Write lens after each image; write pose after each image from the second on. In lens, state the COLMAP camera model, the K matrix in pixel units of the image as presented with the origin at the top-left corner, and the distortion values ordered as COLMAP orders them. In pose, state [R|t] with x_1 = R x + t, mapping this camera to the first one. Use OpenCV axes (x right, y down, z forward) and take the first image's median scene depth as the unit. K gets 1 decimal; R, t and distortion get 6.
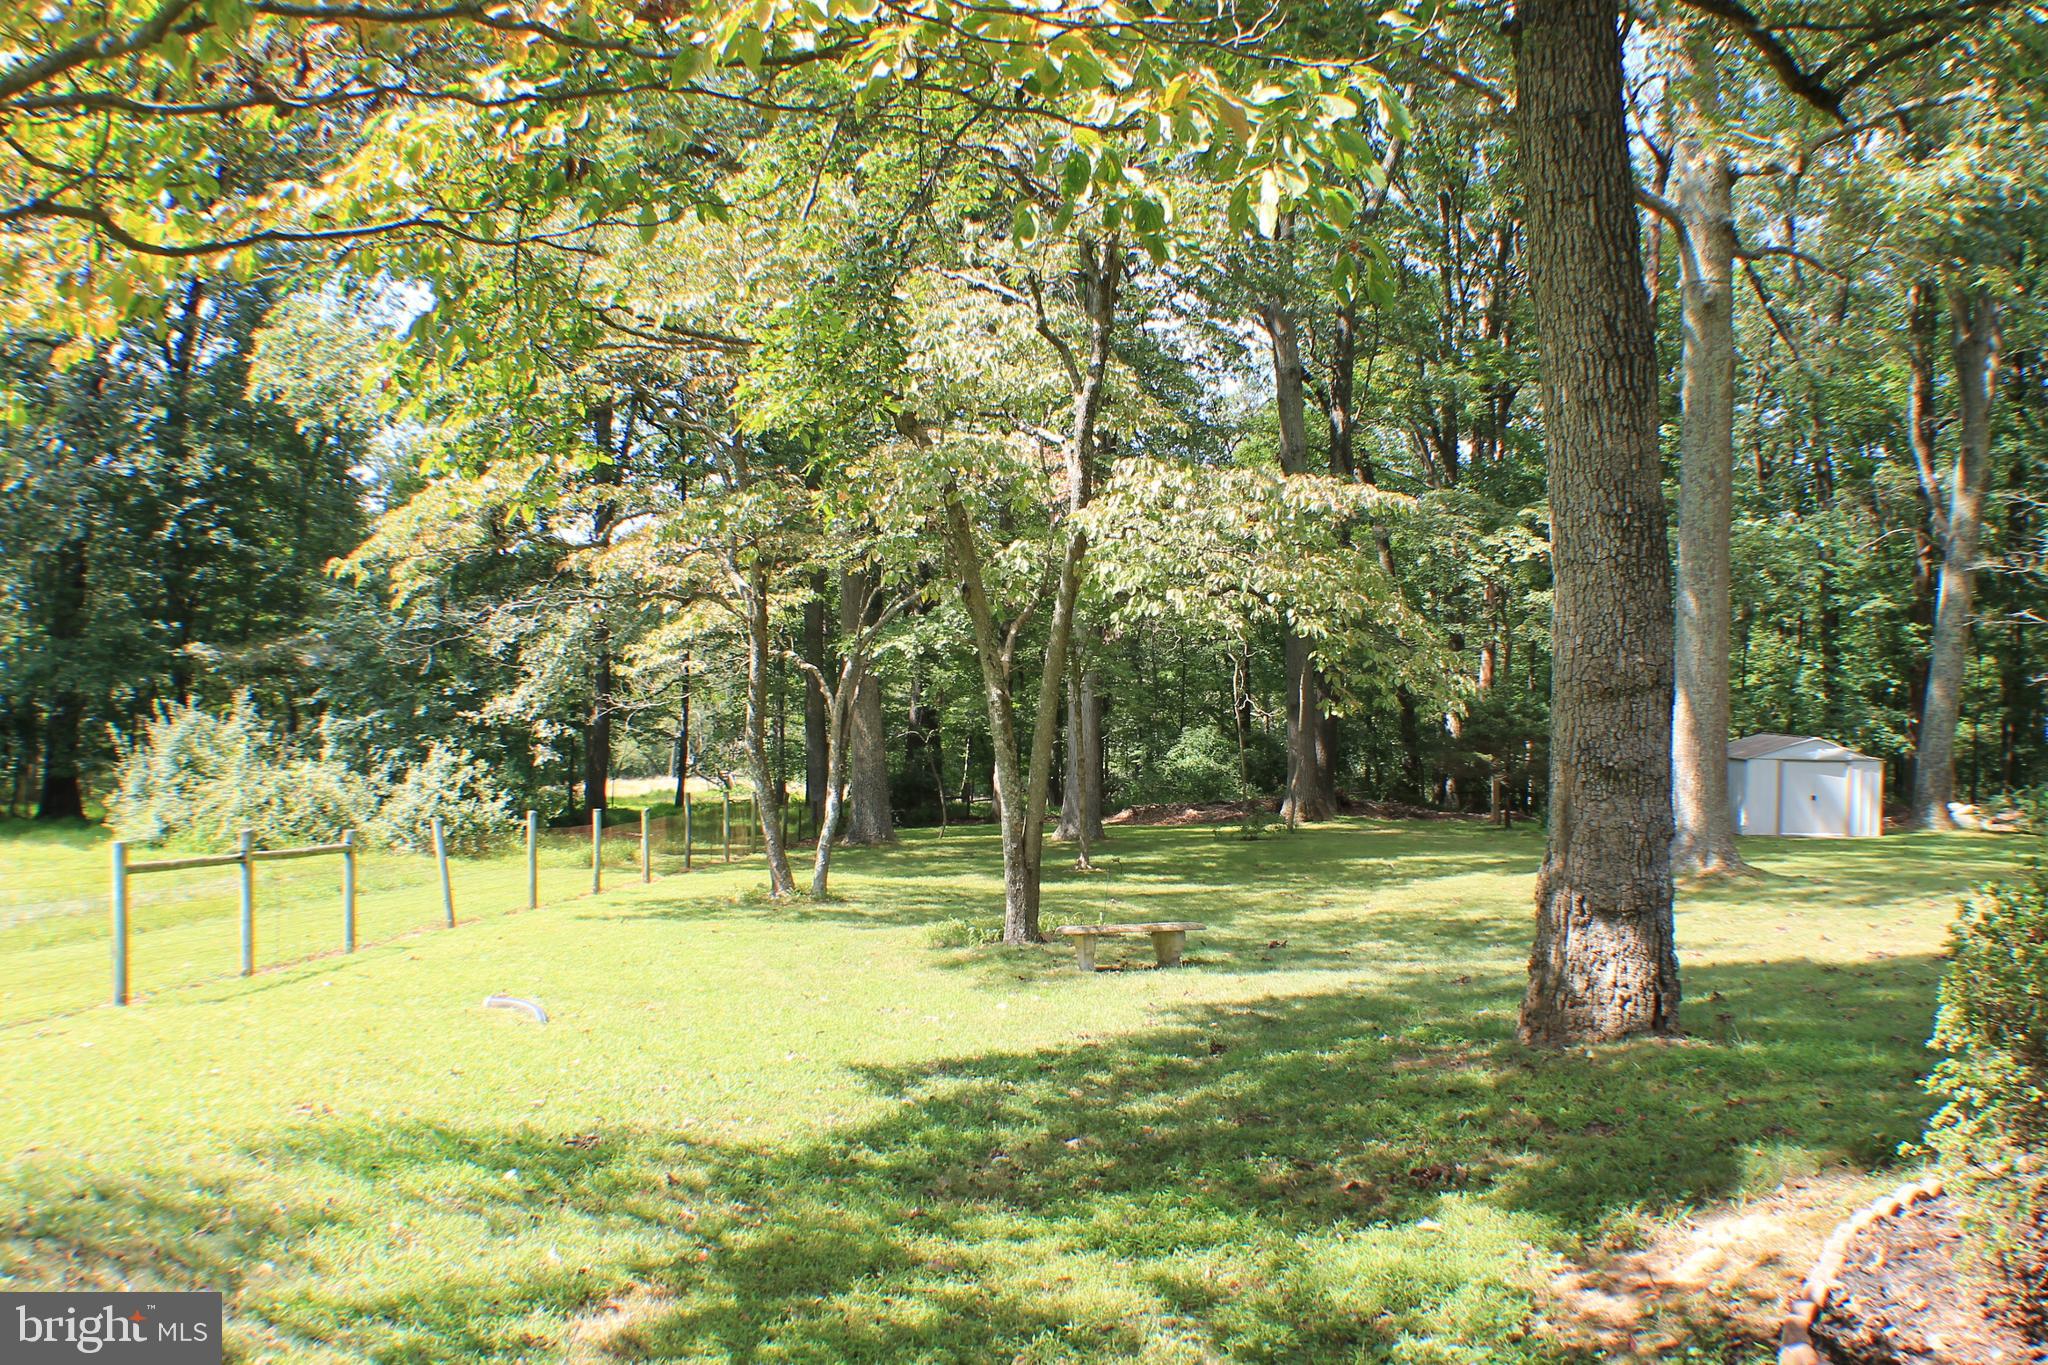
lens RADIAL K [[1748.5, 0, 1030.8], [0, 1748.5, 681.9], [0, 0, 1]] dist [-0.212957, 0.072109]
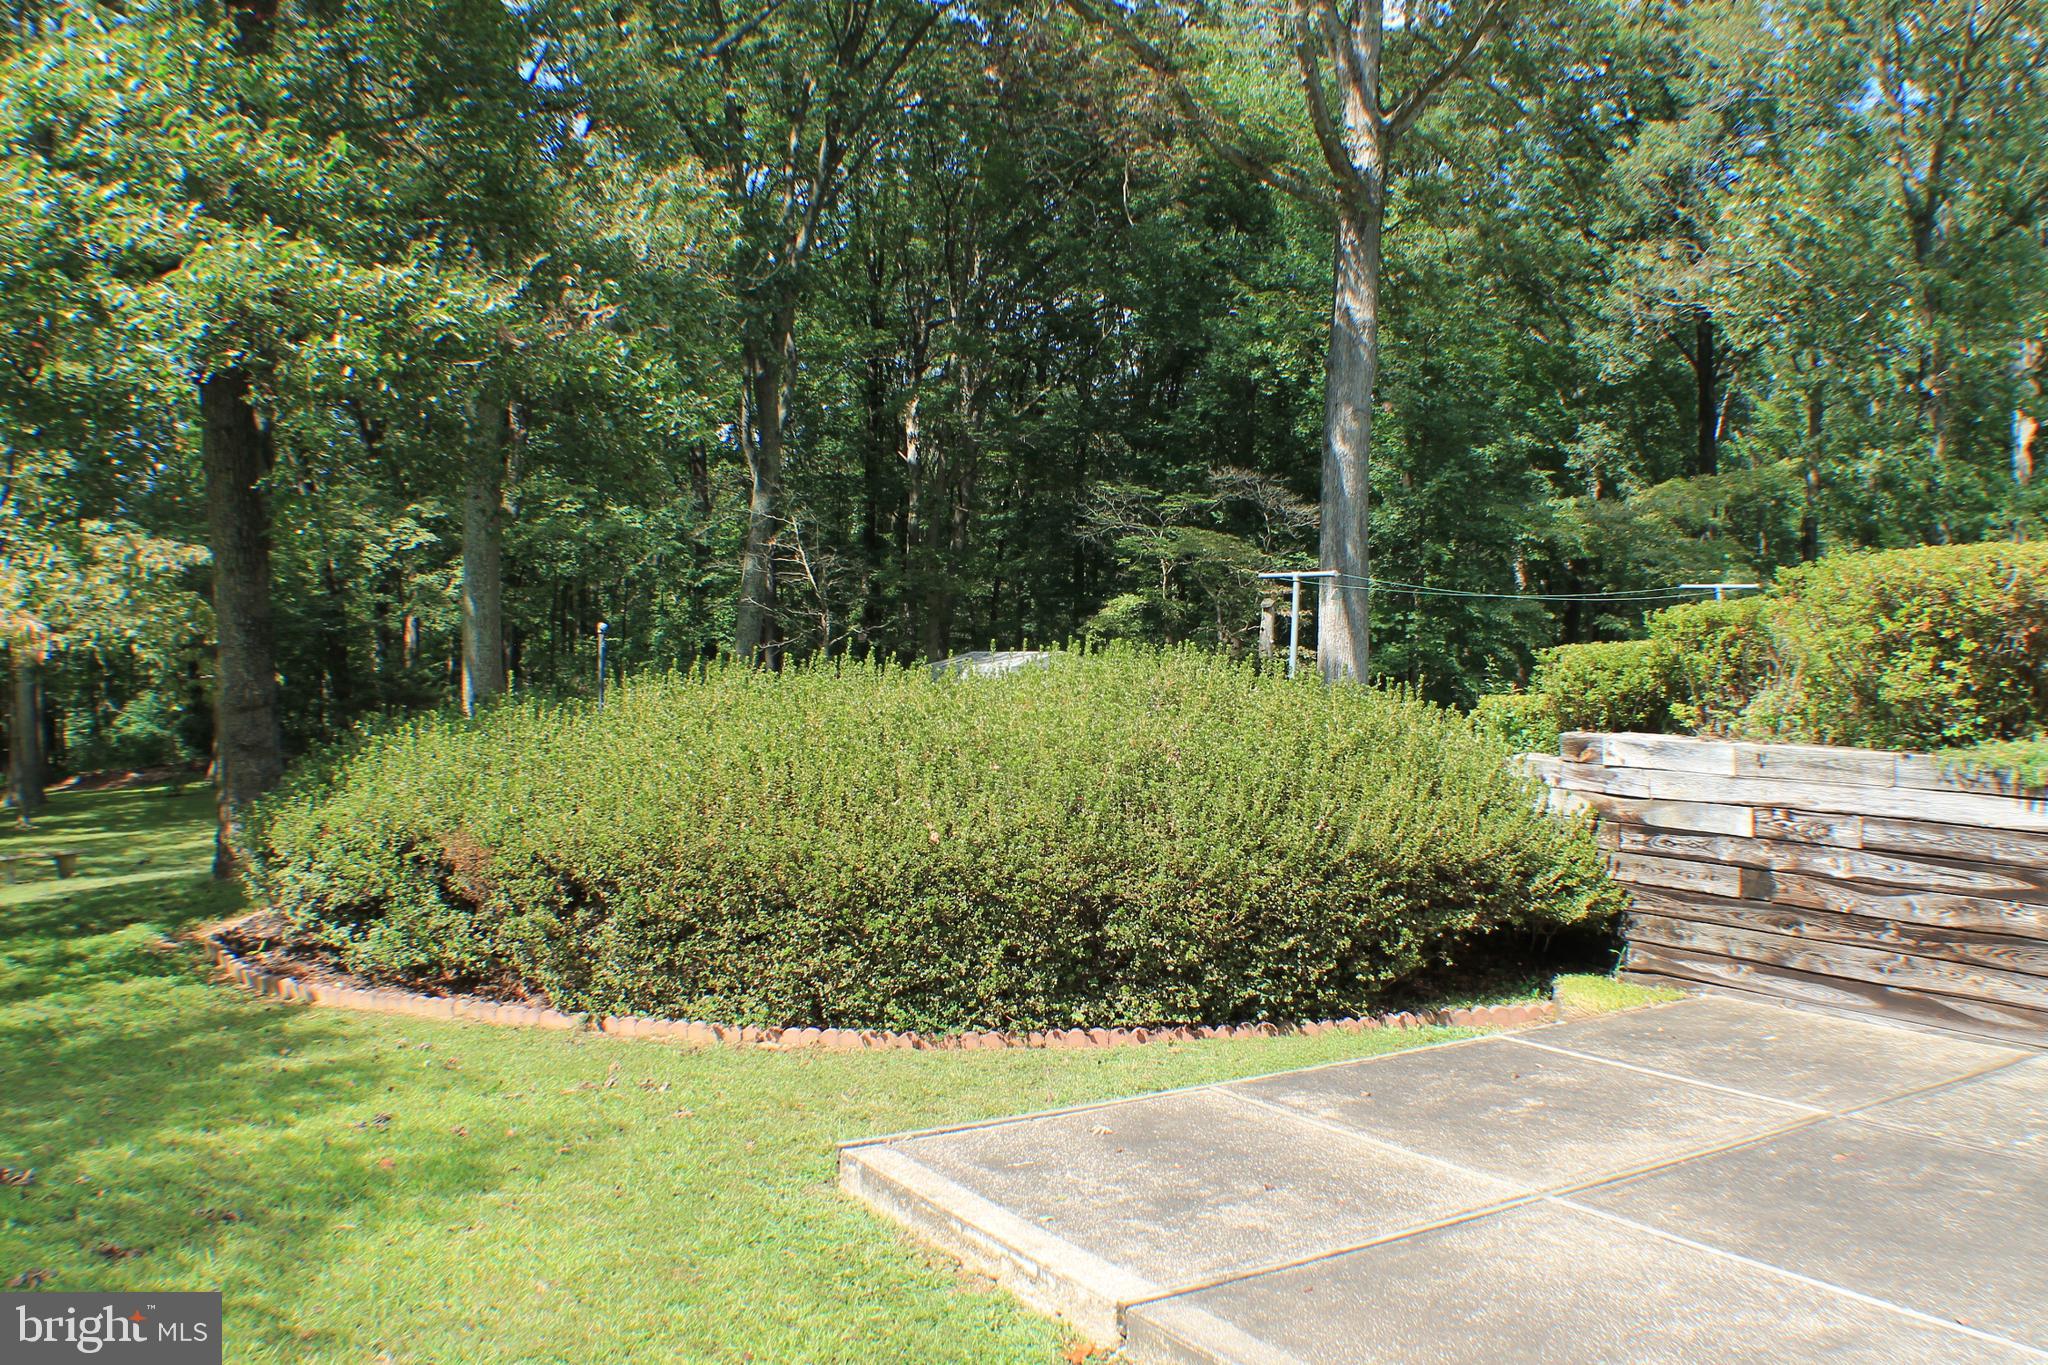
lens RADIAL K [[1748.5, 0, 1037.2], [0, 1748.5, 695.8], [0, 0, 1]] dist [-0.212957, 0.072109]
pose [[0.837705, -0.043303, 0.544404, 0.013113], [0.020931, 0.998665, 0.047229, -0.029539], [-0.545722, -0.028169, 0.837493, -0.418761]]
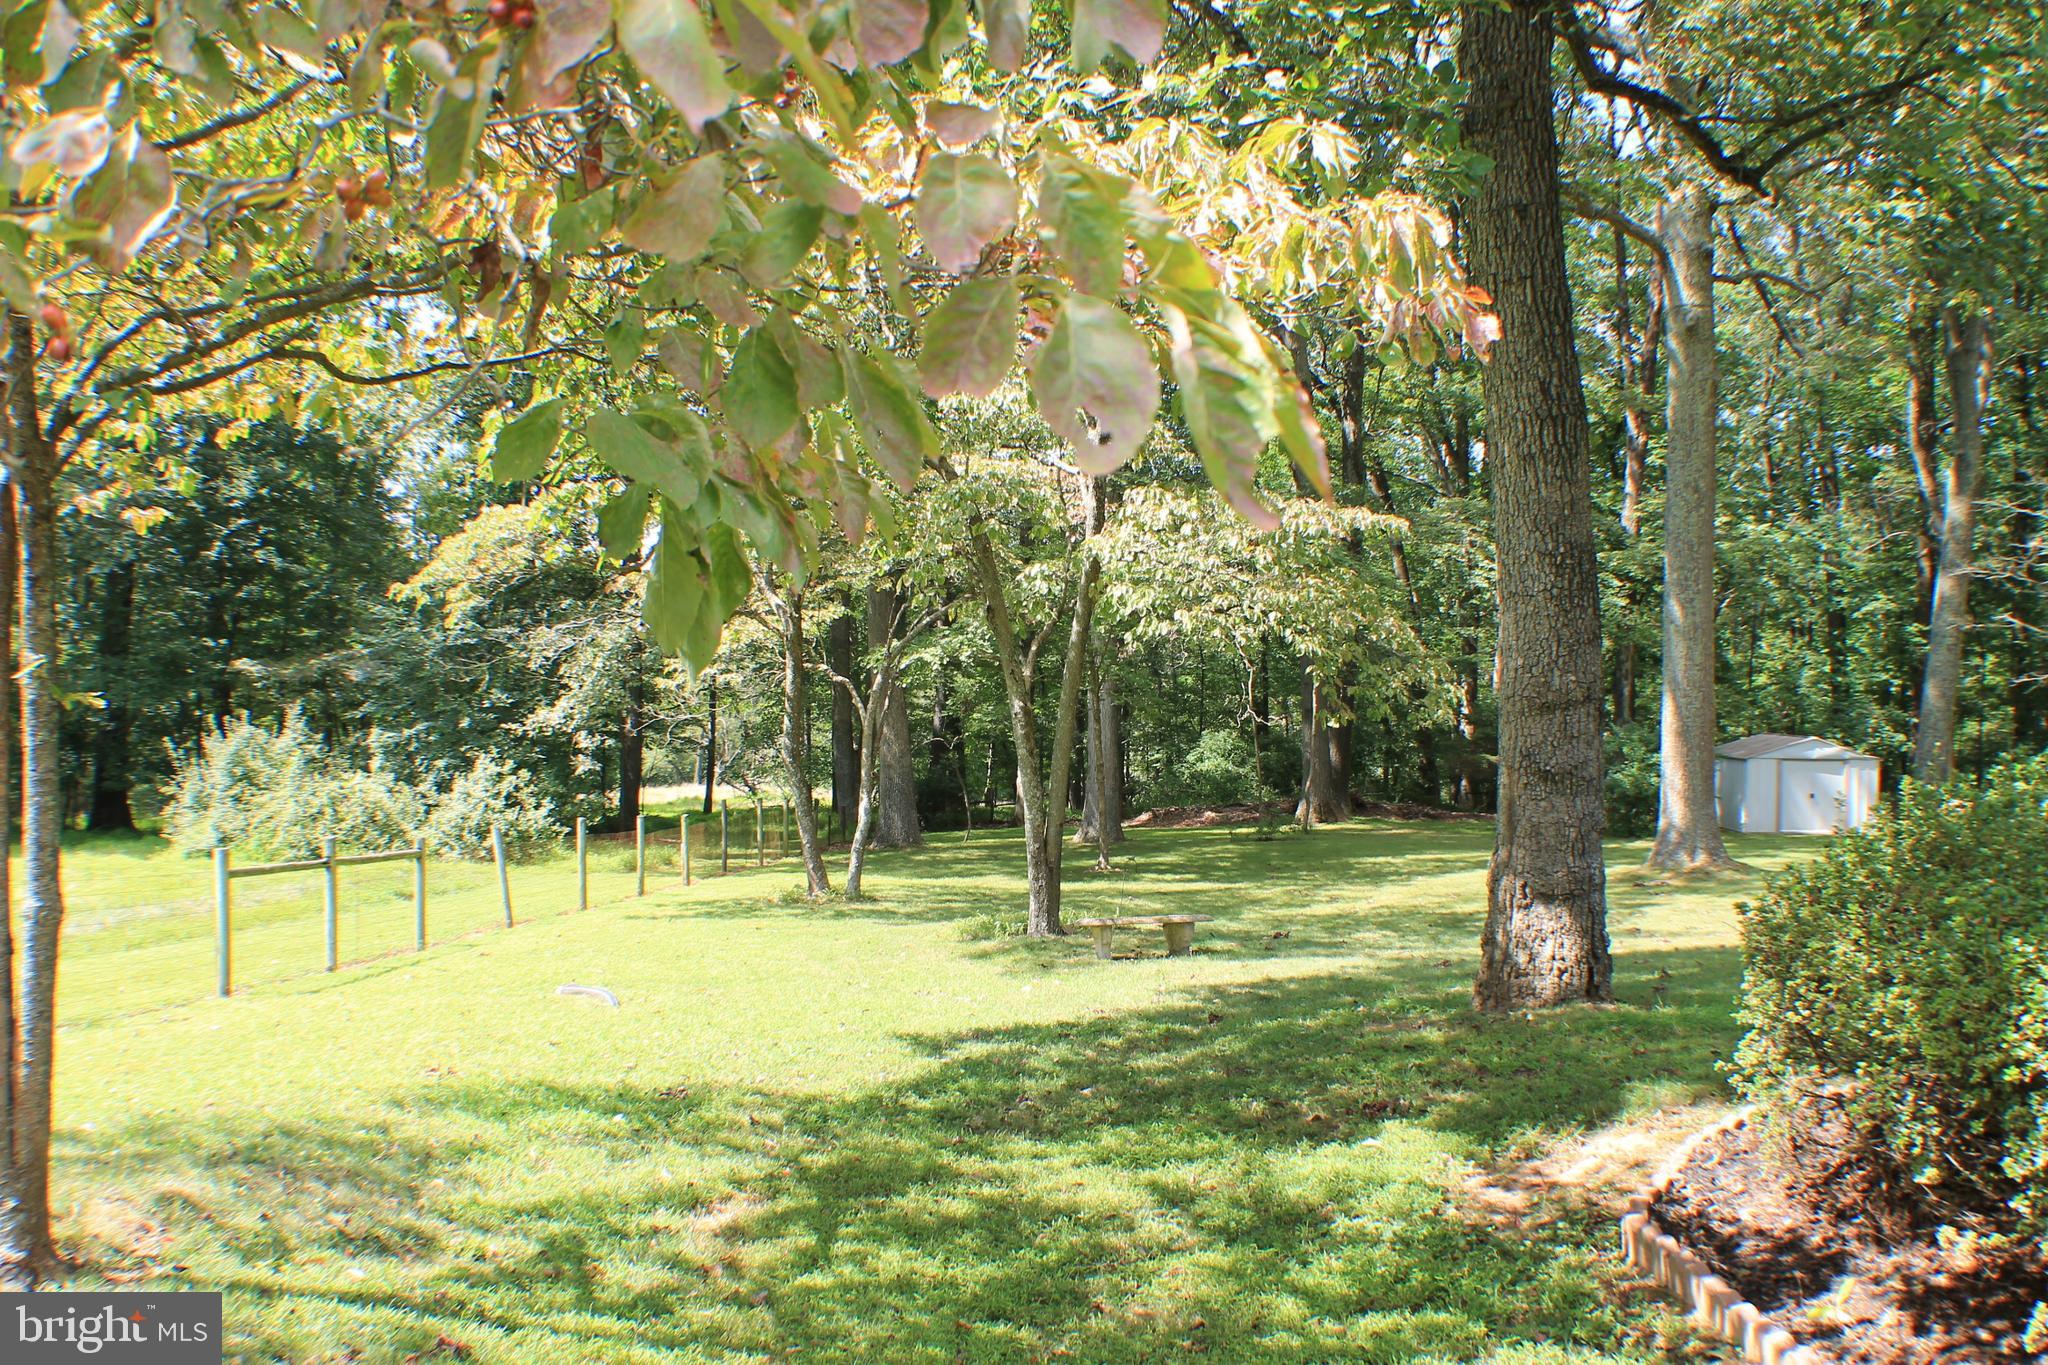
lens RADIAL K [[1748.5, 0, 1024.2], [0, 1748.5, 688.3], [0, 0, 1]] dist [-0.212957, 0.072109]
pose [[0.999828, -0.008911, -0.016259, 0.000950], [0.008932, 0.999959, 0.001174, -0.003627], [0.016248, -0.001319, 0.999867, -0.058222]]
